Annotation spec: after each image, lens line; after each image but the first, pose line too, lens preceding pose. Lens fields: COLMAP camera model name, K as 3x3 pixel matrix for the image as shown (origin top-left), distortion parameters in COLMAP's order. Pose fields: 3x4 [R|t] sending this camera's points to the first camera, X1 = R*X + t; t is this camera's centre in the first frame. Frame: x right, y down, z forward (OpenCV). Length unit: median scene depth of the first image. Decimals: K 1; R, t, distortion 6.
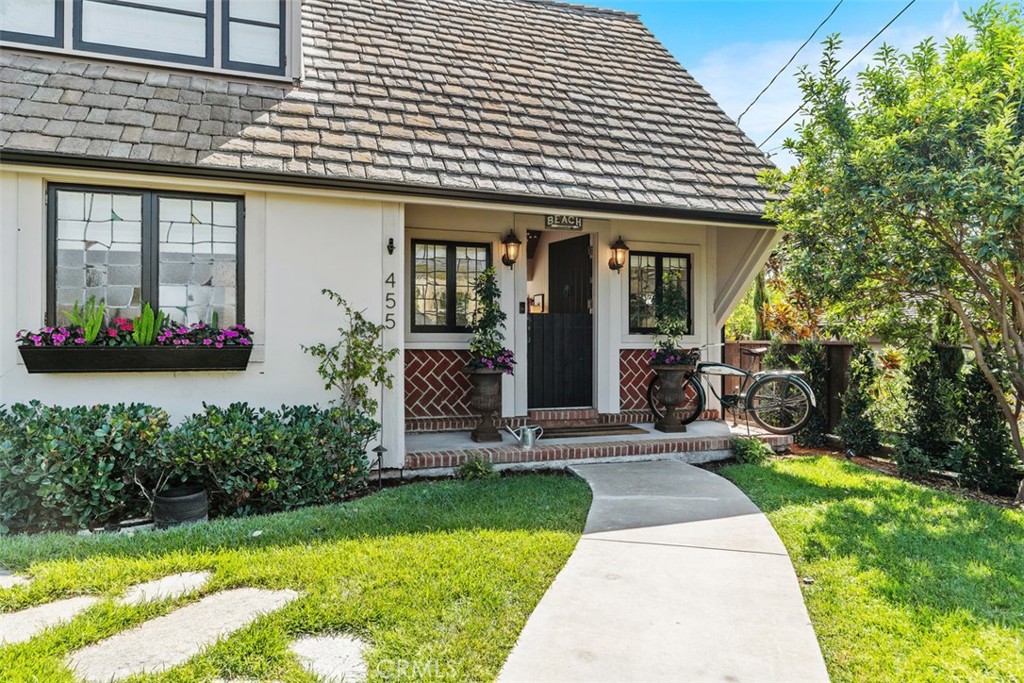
lens RADIAL K [[673.6, 0, 513.5], [0, 673.6, 338.1], [0, 0, 1]] dist [0.005751, 0.001019]
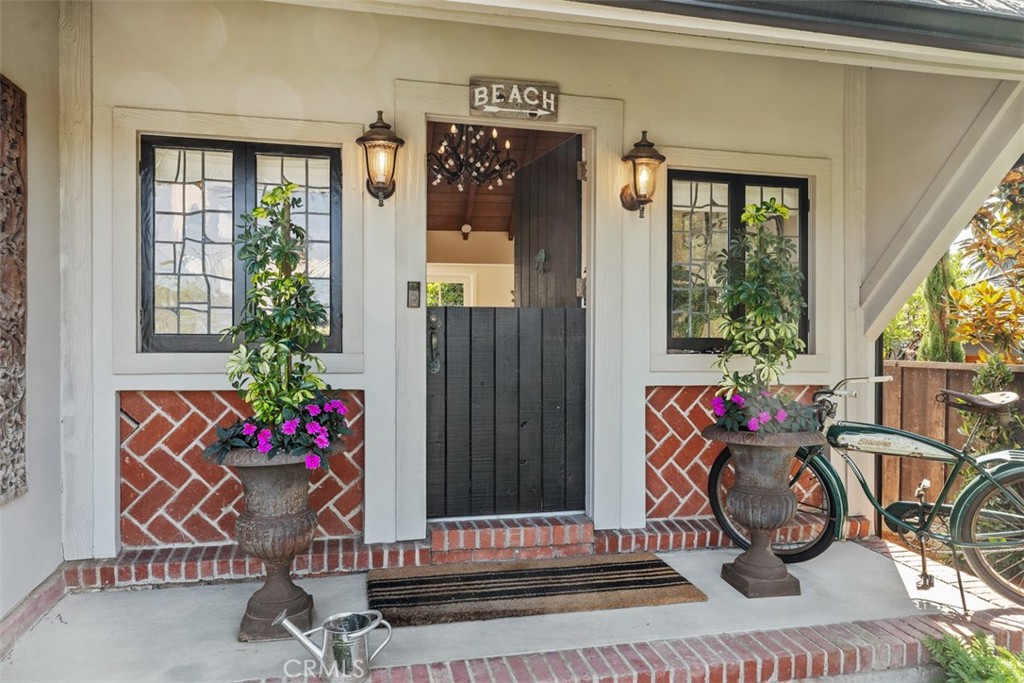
lens RADIAL K [[705.9, 0, 510.0], [0, 705.9, 349.1], [0, 0, 1]] dist [-0.001874, -0.001076]
pose [[0.993421, 0.002258, -0.114500, 0.132382], [-0.001078, 0.999946, 0.010365, -0.014631], [0.114517, -0.010173, 0.993369, 0.565525]]
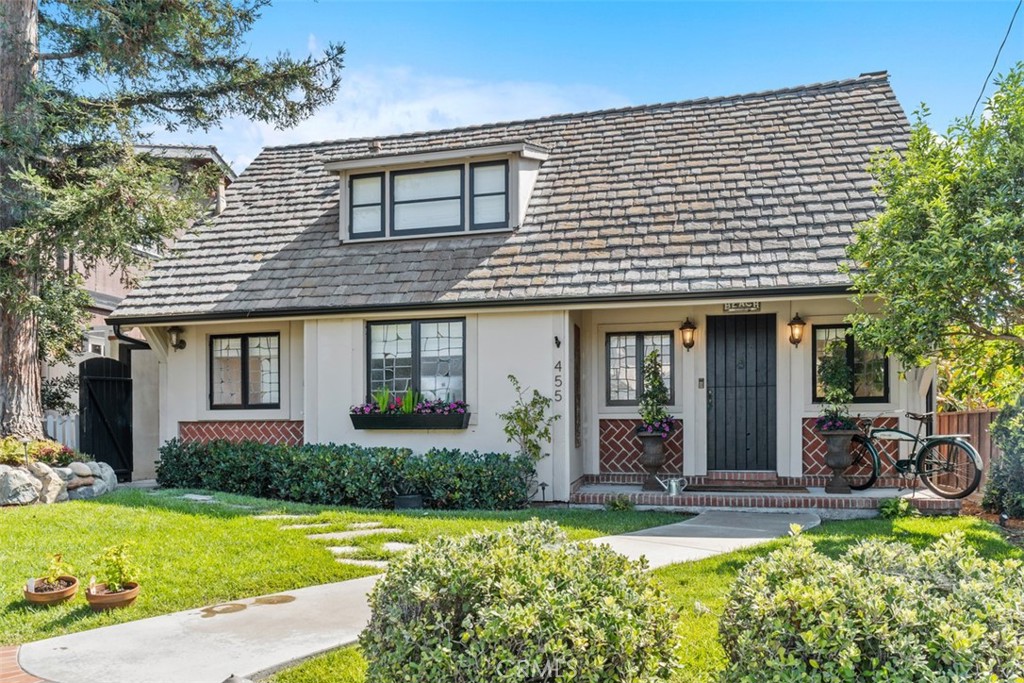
lens RADIAL K [[729.1, 0, 512.5], [0, 729.1, 435.6], [0, 0, 1]] dist [0.001376, 0.000221]
pose [[0.830872, -0.003435, -0.556453, 0.459394], [0.005883, 0.999979, 0.002611, 0.042260], [0.556432, -0.005443, 0.830875, -0.244239]]
